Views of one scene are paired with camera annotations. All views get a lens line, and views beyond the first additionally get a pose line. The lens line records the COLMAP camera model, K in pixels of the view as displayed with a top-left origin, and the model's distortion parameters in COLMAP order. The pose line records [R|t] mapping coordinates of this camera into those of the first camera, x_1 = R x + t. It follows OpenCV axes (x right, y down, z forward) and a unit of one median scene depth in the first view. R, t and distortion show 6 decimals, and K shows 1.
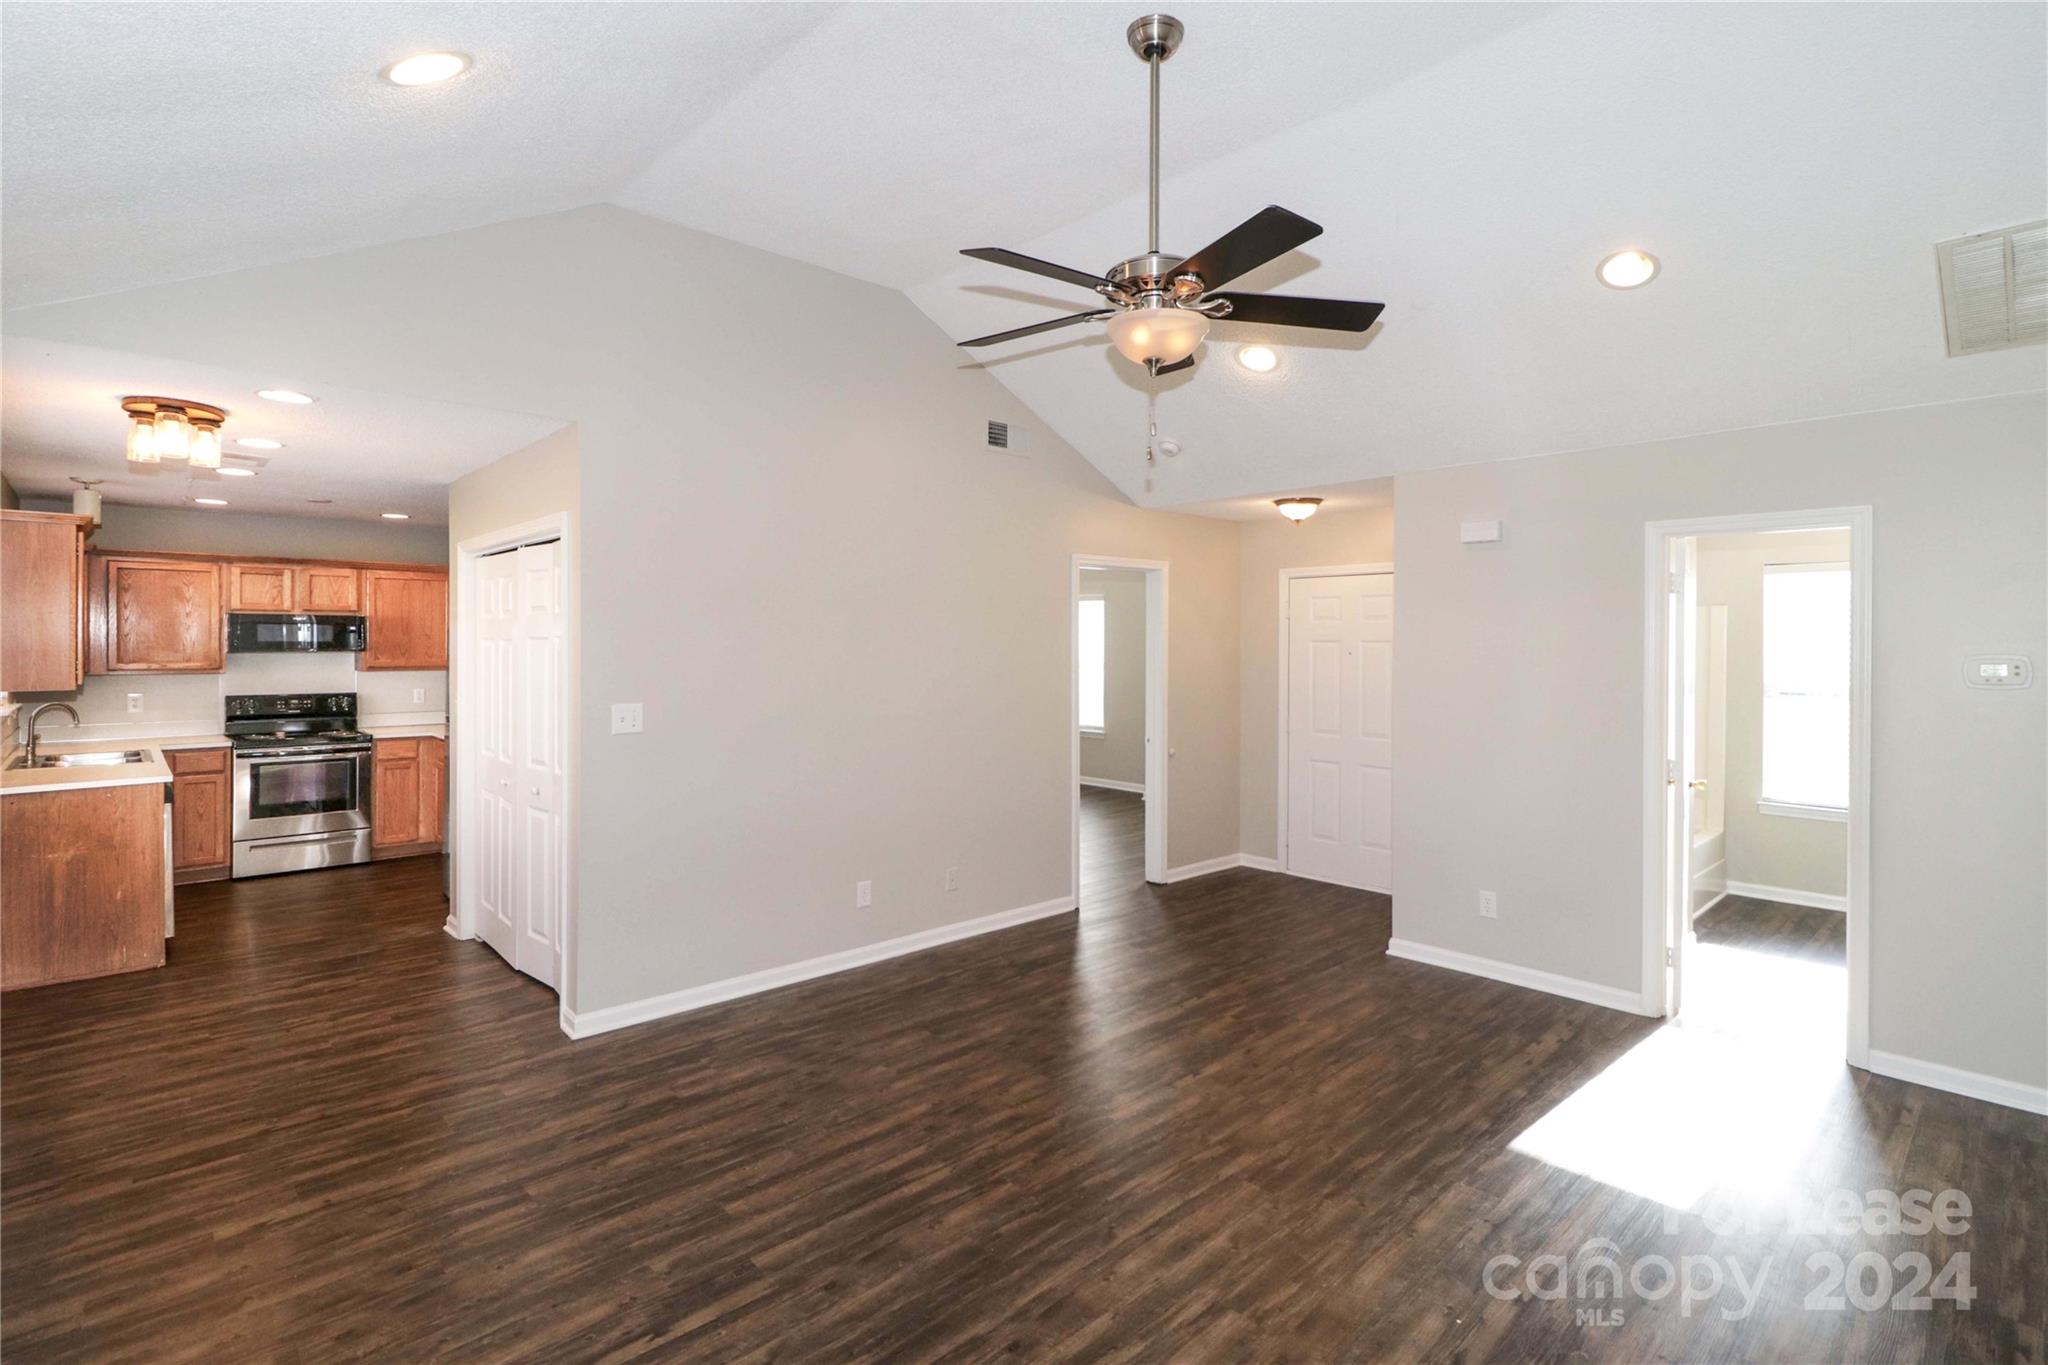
lens RADIAL K [[973.6, 0, 918.7], [0, 973.6, 641.7], [0, 0, 1]] dist [0.000622, -0.000261]
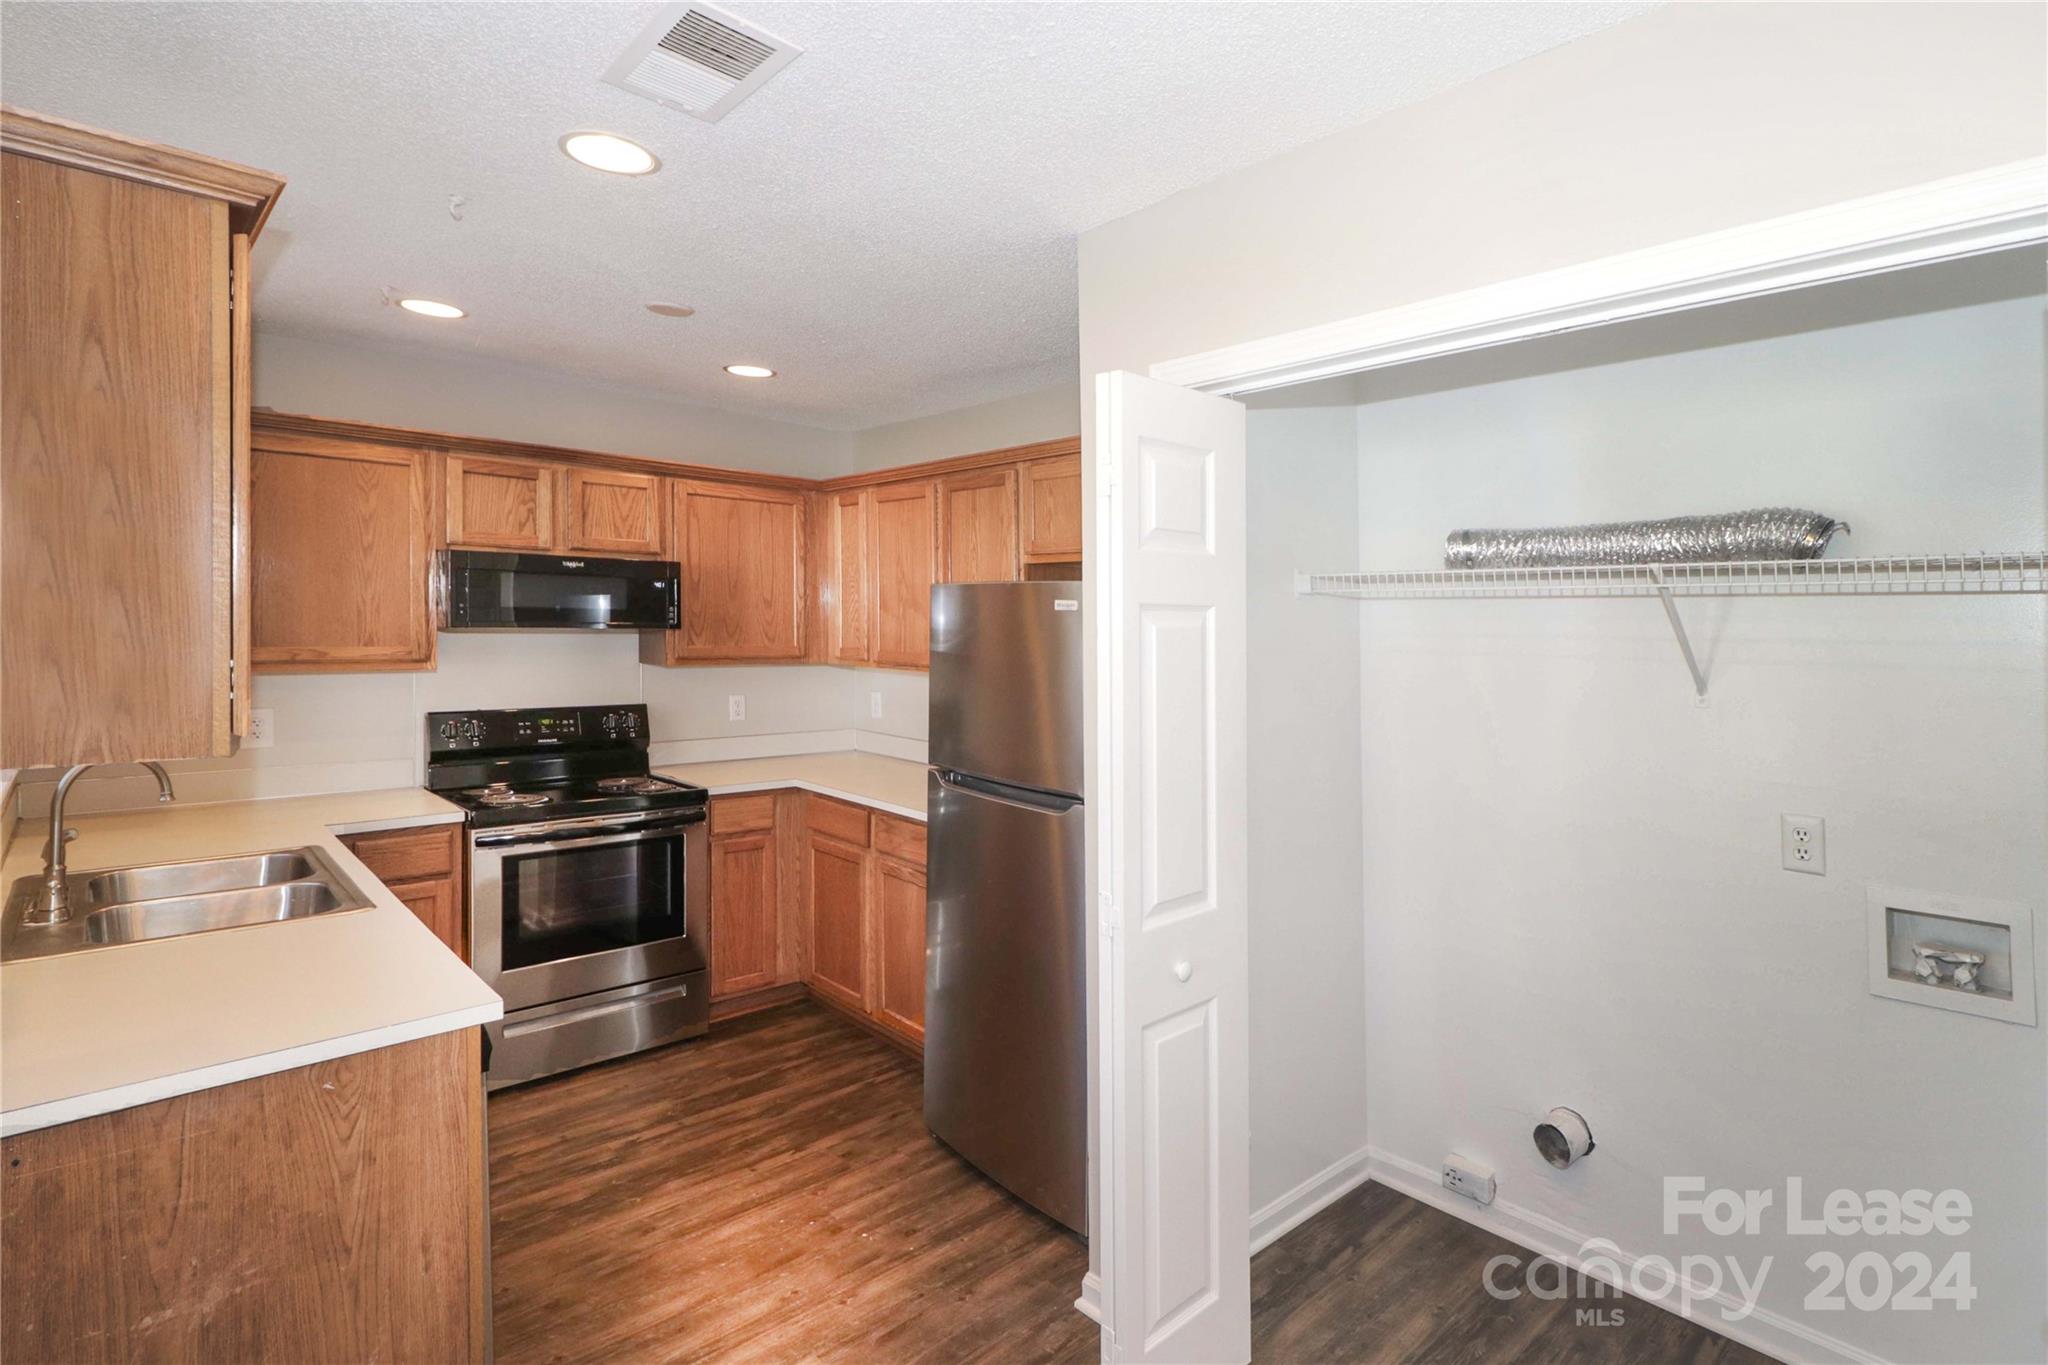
lens RADIAL K [[1042.5, 0, 1025.8], [0, 1042.5, 650.8], [0, 0, 1]] dist [0.001501, 0.000600]
pose [[0.999348, 0.017040, 0.031835, -0.422186], [-0.018030, 0.999354, 0.031078, 0.000525], [-0.031285, -0.031632, 0.999010, 0.449637]]
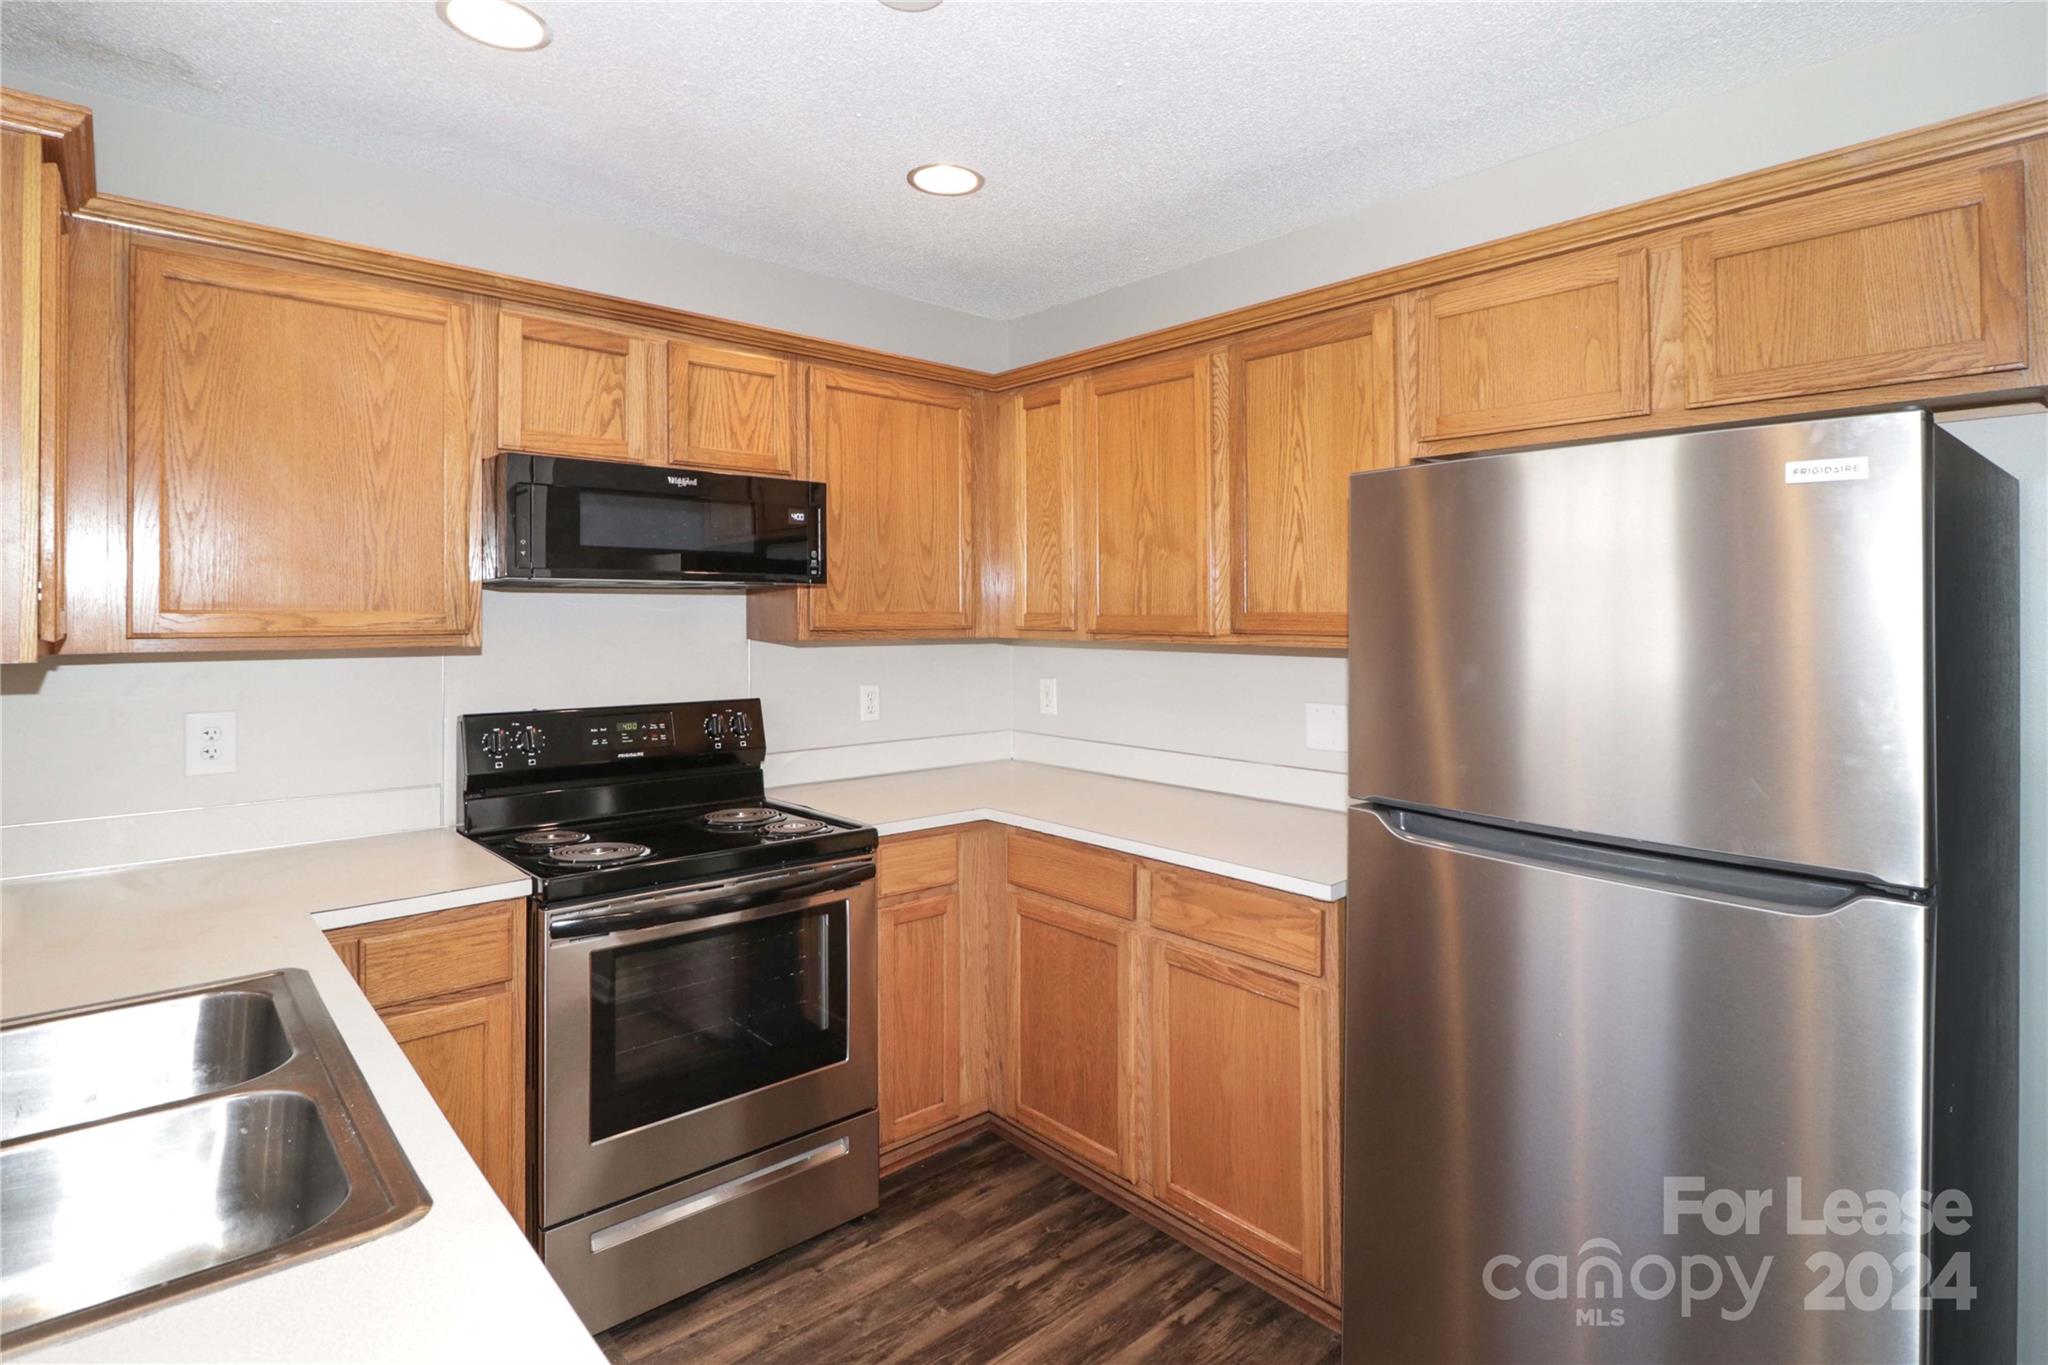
lens RADIAL K [[1008.3, 0, 901.8], [0, 1008.3, 599.9], [0, 0, 1]] dist [-0.011380, -0.000094]
pose [[0.999529, -0.001016, -0.030682, -0.561782], [0.000603, 0.999909, -0.013469, 0.021551], [0.030693, 0.013444, 0.999438, 0.672574]]
